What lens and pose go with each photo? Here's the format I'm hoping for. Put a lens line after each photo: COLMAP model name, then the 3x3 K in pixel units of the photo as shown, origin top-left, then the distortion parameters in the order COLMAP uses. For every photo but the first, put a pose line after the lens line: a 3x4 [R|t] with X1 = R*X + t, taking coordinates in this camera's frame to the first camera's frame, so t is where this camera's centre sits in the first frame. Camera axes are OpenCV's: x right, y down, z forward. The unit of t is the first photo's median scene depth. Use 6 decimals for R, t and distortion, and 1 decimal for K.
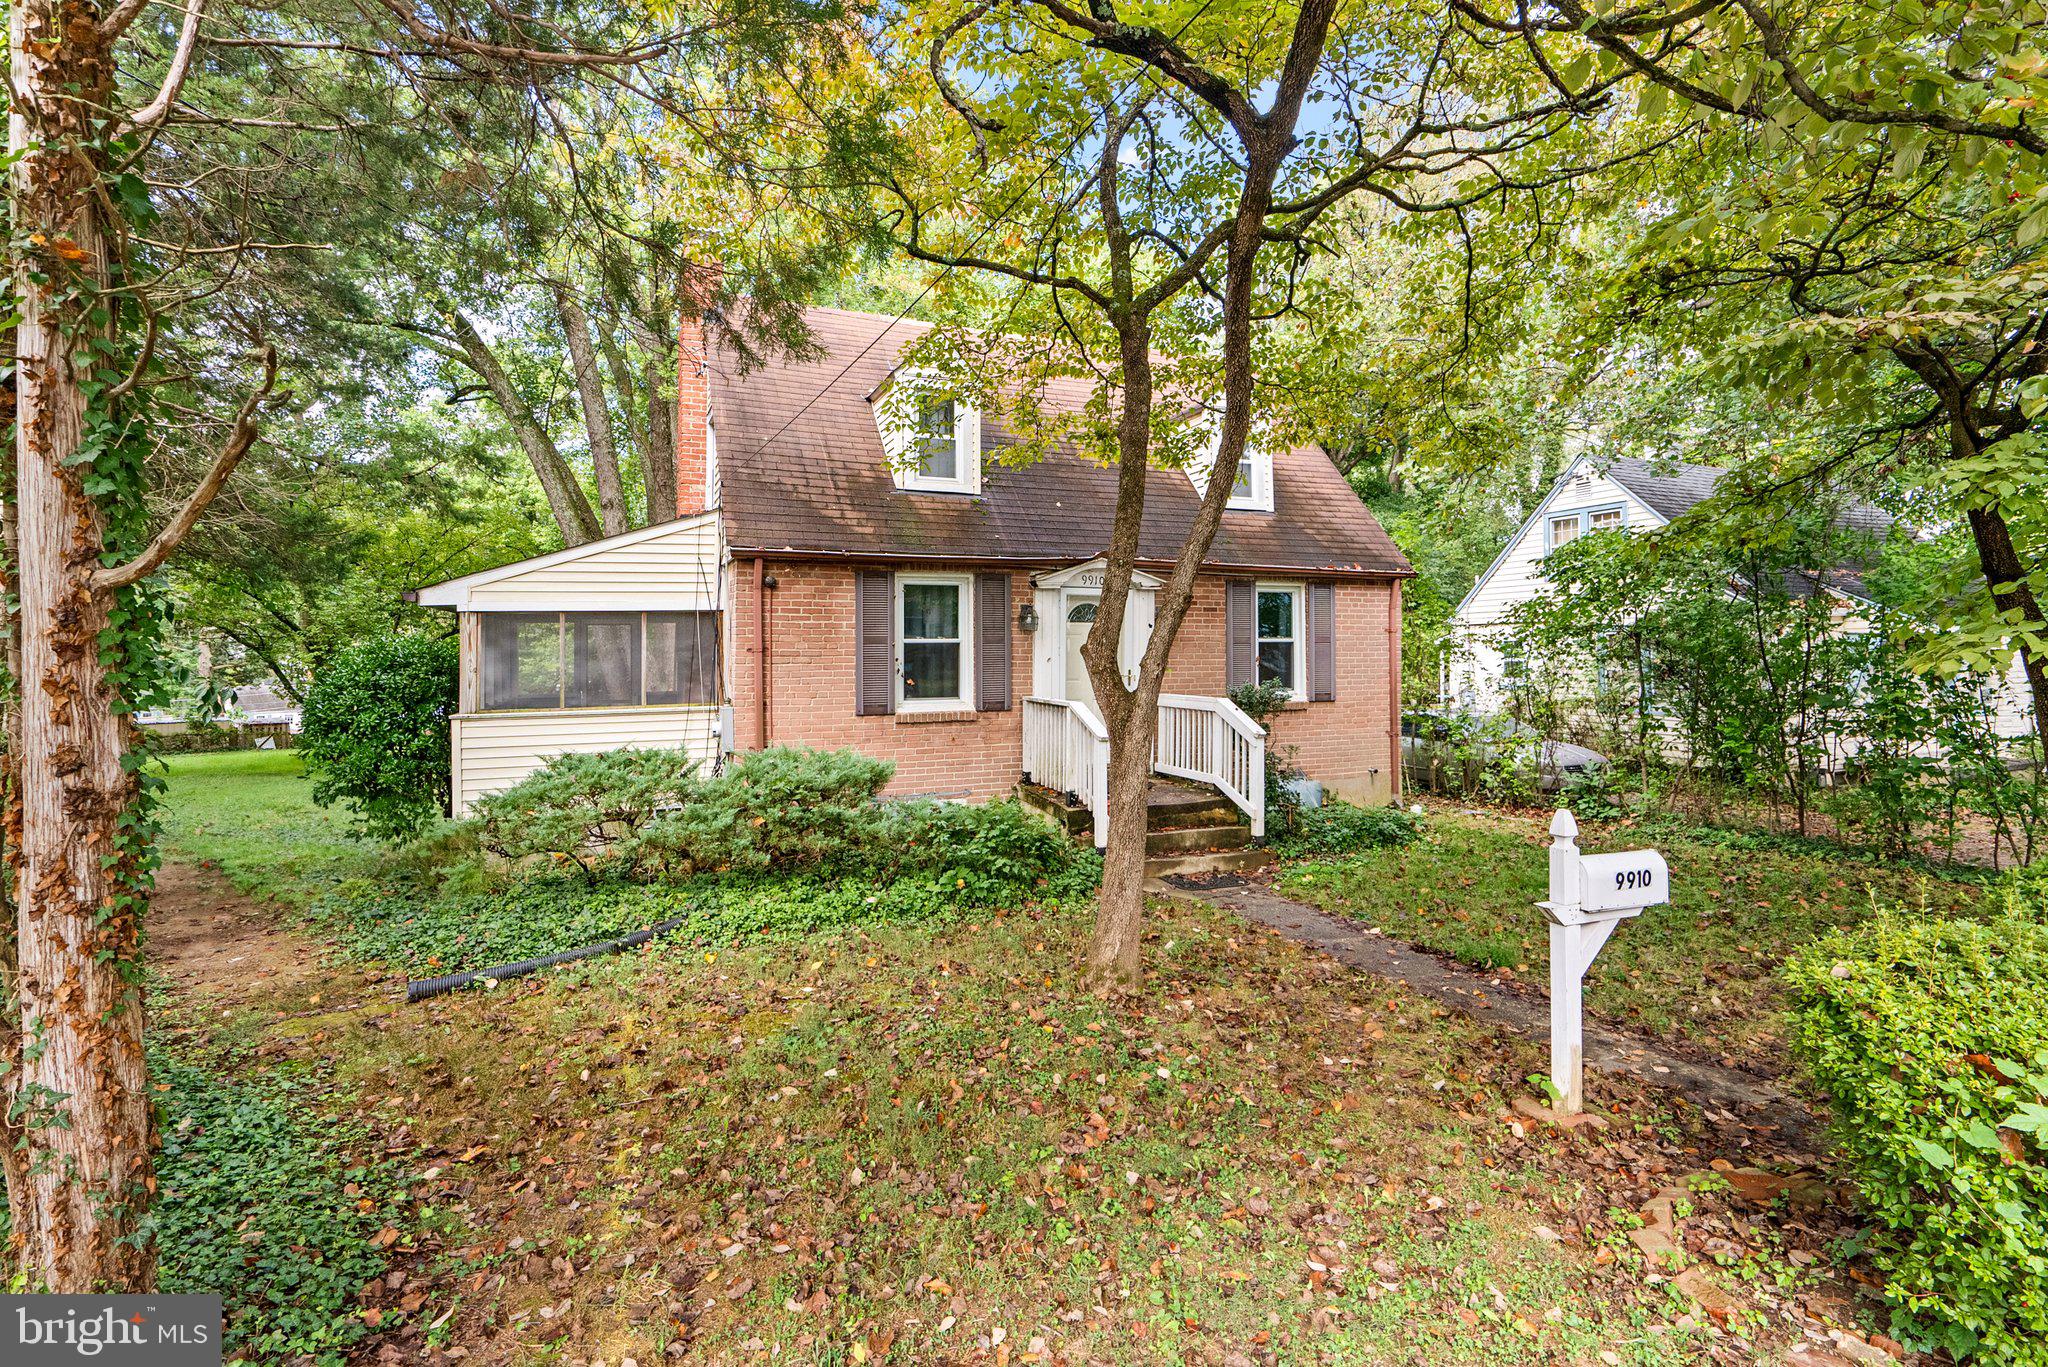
lens RADIAL K [[932.5, 0, 1017.5], [0, 932.5, 678.5], [0, 0, 1]] dist [-0.014119, 0.004786]
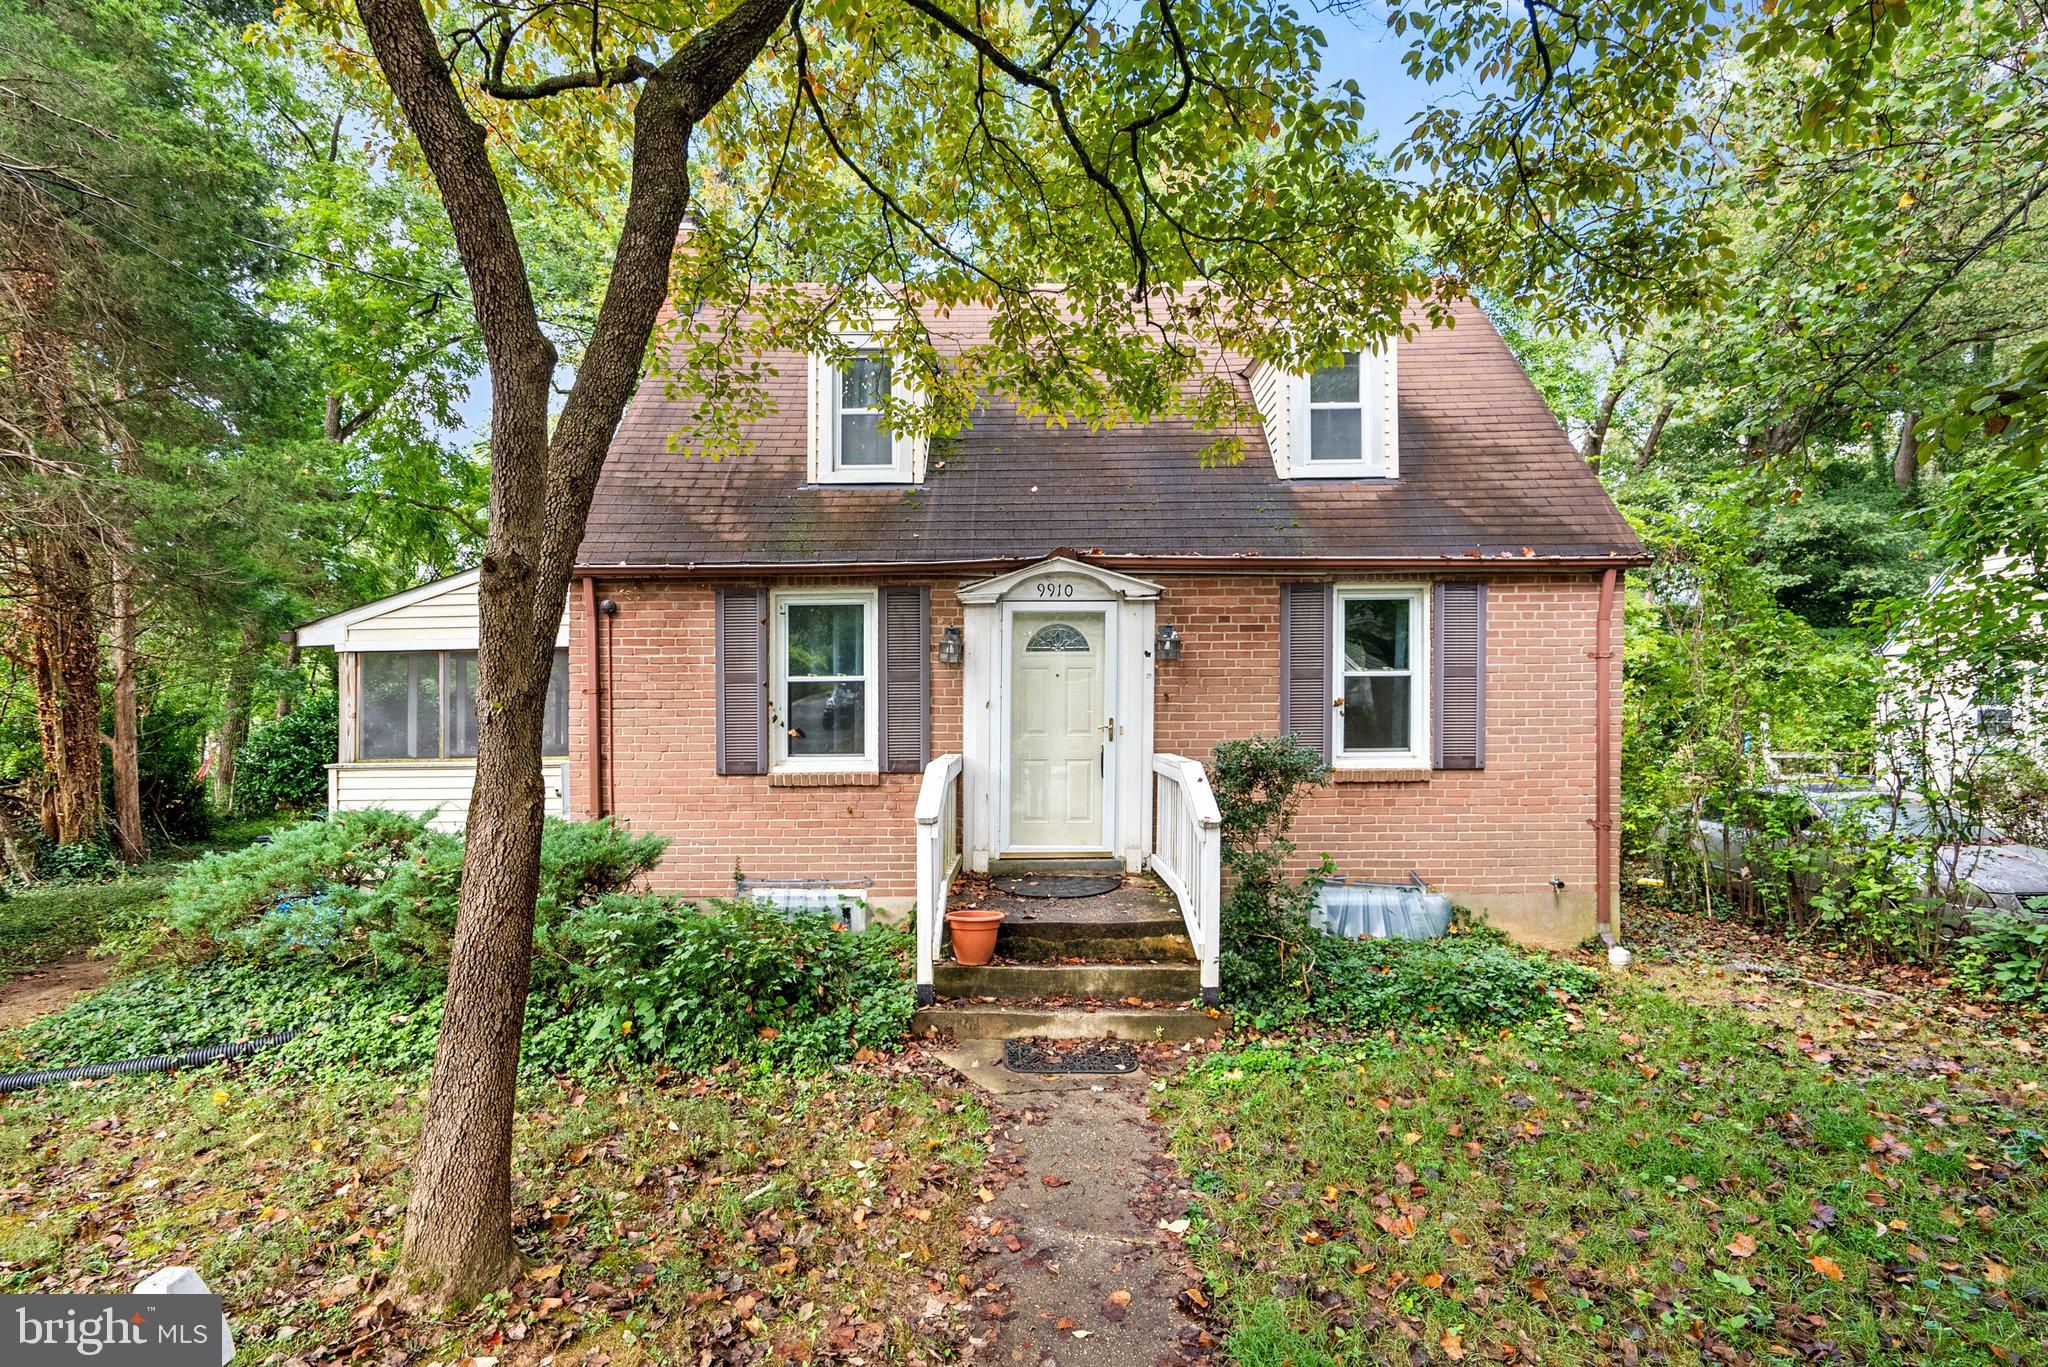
lens RADIAL K [[932.5, 0, 1080.7], [0, 932.5, 755.7], [0, 0, 1]] dist [-0.014119, 0.004786]
pose [[0.926831, 0.018570, -0.375020, 0.384320], [-0.007245, 0.999475, 0.031585, -0.003335], [0.375410, -0.026557, 0.926479, 0.374903]]
